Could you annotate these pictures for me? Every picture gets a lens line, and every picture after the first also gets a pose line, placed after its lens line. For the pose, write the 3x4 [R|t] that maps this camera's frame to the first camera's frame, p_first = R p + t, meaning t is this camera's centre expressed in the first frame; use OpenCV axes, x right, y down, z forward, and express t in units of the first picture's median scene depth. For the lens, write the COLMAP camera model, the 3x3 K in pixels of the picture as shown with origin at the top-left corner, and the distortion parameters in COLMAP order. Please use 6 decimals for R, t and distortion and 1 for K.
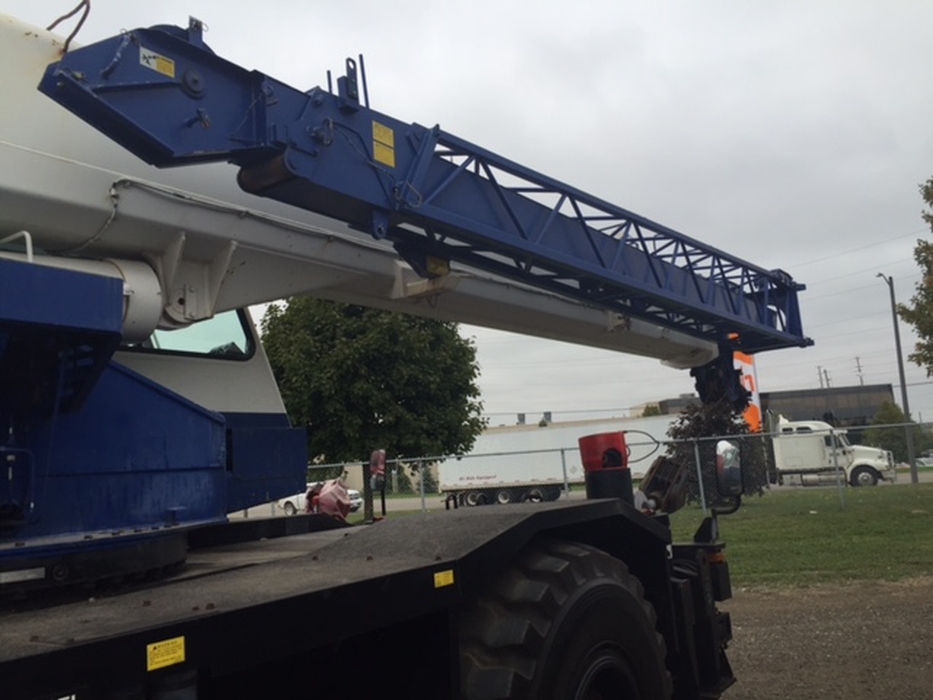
lens RADIAL K [[782.0, 0, 457.2], [0, 782.0, 349.5], [0, 0, 1]] dist [0.074494, -0.087944]
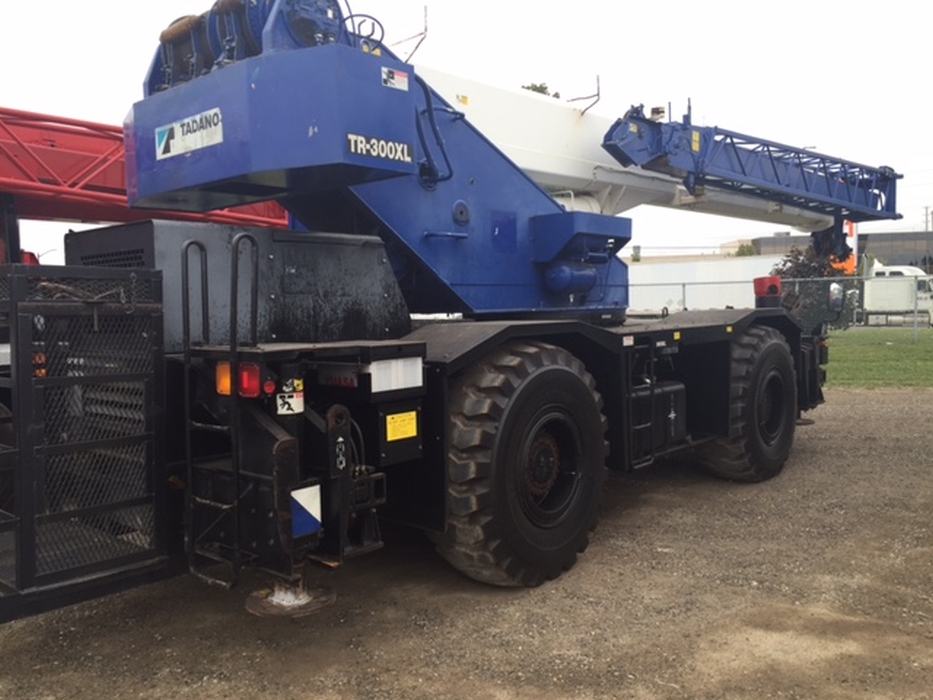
lens RADIAL K [[798.4, 0, 461.0], [0, 798.4, 352.9], [0, 0, 1]] dist [0.070401, -0.097564]
pose [[0.995409, 0.053052, -0.079667, -0.217057], [-0.034276, 0.974712, 0.220822, -0.065121], [0.089367, -0.217077, 0.972055, -0.551039]]
